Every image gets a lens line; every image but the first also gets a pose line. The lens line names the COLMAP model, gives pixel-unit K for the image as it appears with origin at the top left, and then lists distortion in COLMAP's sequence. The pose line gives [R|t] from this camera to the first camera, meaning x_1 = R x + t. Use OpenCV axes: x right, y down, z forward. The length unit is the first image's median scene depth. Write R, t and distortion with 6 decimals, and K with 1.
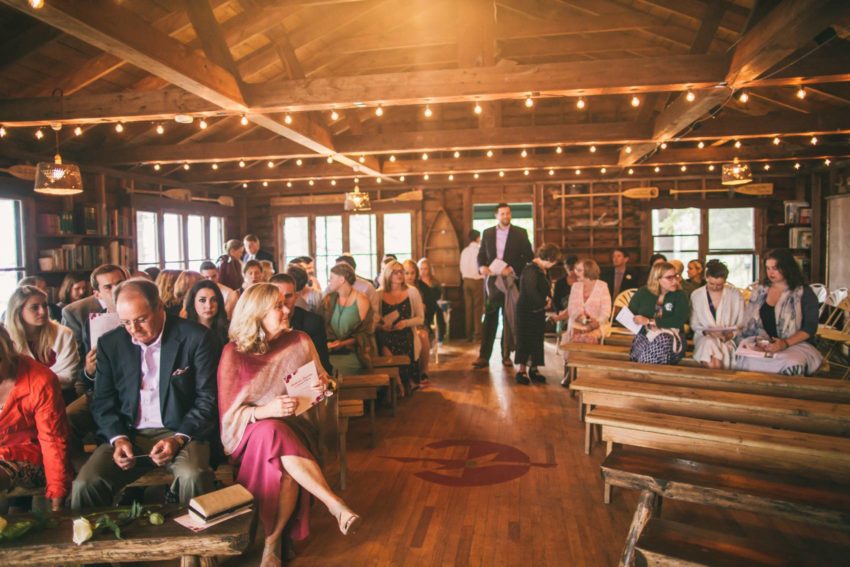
lens RADIAL K [[601.8, 0, 425.0], [0, 601.8, 283.5], [0, 0, 1]] dist [-0.034394, 0.000957]
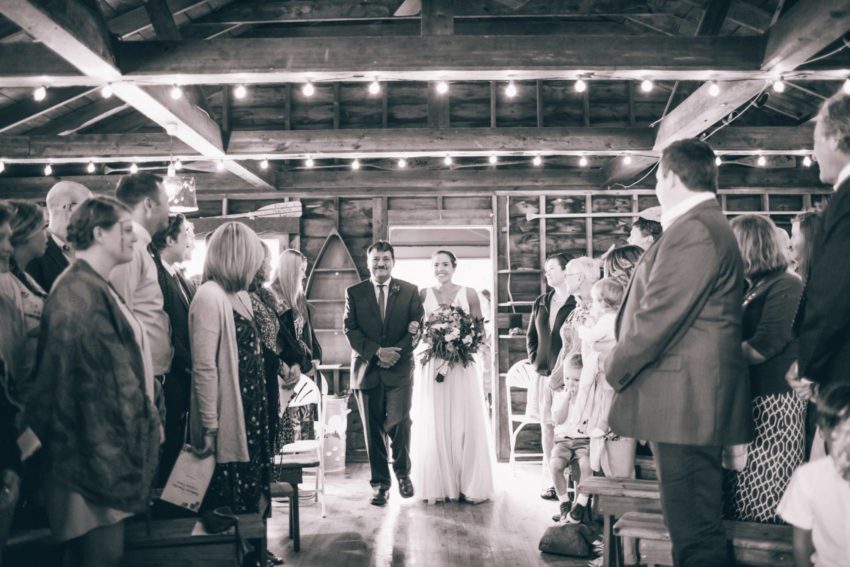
lens RADIAL K [[826.6, 0, 425.0], [0, 826.6, 283.5], [0, 0, 1]] dist [-0.102926, 0.127983]
pose [[0.989475, 0.020306, 0.143271, 0.001190], [-0.004303, 0.993796, -0.111137, 0.015167], [-0.144639, 0.109350, 0.983424, 0.320410]]
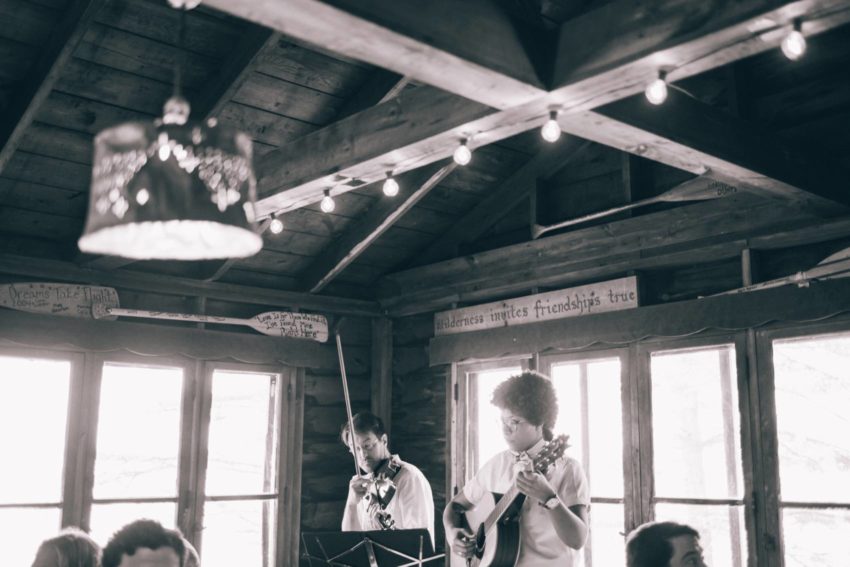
lens RADIAL K [[859.4, 0, 425.0], [0, 859.4, 283.5], [0, 0, 1]] dist [-0.071073, 0.009266]
pose [[0.774612, -0.098066, -0.624787, 0.063814], [-0.054679, 0.973821, -0.220642, -0.077940], [0.630068, 0.205075, 0.748971, 0.946869]]
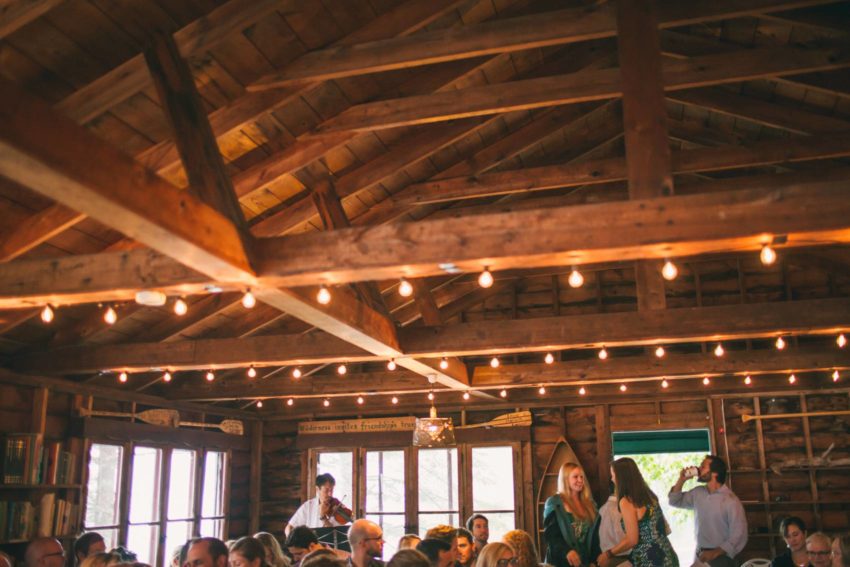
lens RADIAL K [[826.6, 0, 425.0], [0, 826.6, 283.5], [0, 0, 1]] dist [-0.102926, 0.127983]
pose [[0.994231, -0.020930, -0.105202, -0.031678], [-0.011055, 0.955561, -0.294586, -0.035283], [0.106692, 0.294049, 0.949817, 0.166117]]
